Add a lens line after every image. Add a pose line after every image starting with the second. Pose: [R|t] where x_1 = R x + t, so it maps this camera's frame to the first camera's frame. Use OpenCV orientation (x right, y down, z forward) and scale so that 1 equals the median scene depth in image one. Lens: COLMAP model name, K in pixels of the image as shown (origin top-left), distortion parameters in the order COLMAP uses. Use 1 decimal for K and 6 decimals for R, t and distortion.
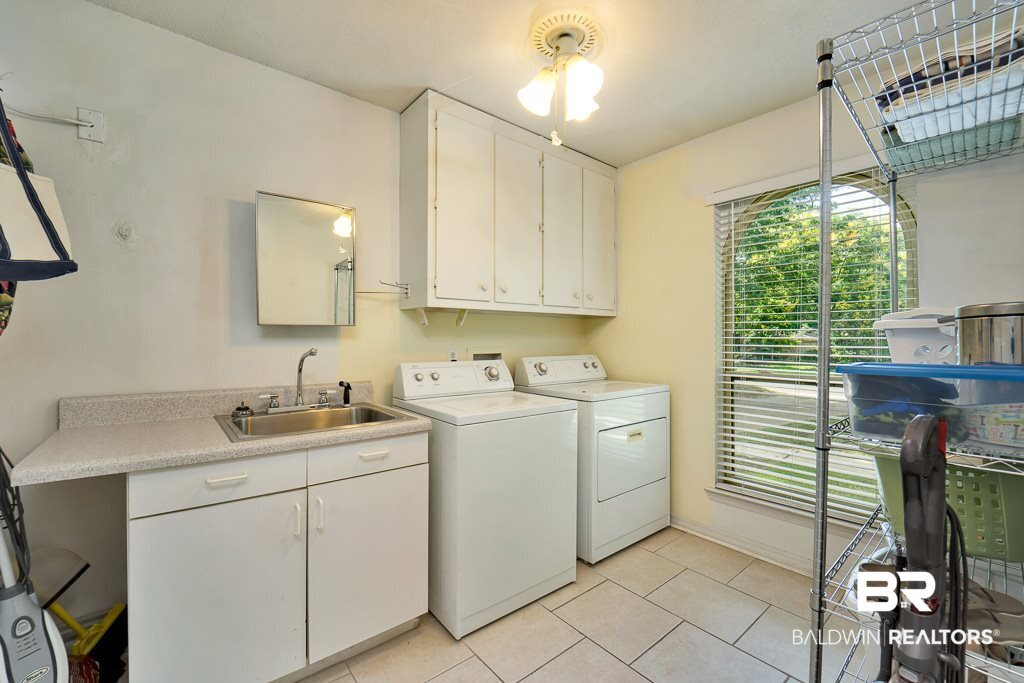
lens RADIAL K [[434.4, 0, 494.4], [0, 434.4, 346.6], [0, 0, 1]] dist [-0.004396, -0.000594]
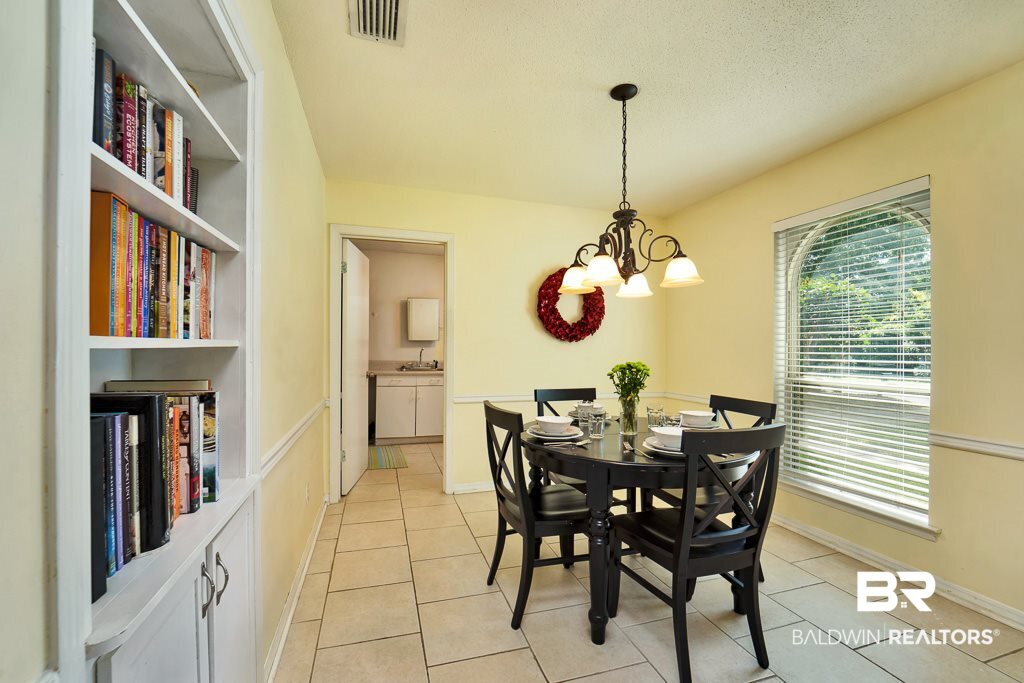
lens RADIAL K [[434.4, 0, 513.8], [0, 434.4, 346.0], [0, 0, 1]] dist [-0.004396, -0.000594]
pose [[0.937622, 0.001203, -0.347654, 0.295023], [-0.007844, 0.999813, -0.017695, 0.007367], [0.347568, 0.019318, 0.937456, -0.394478]]
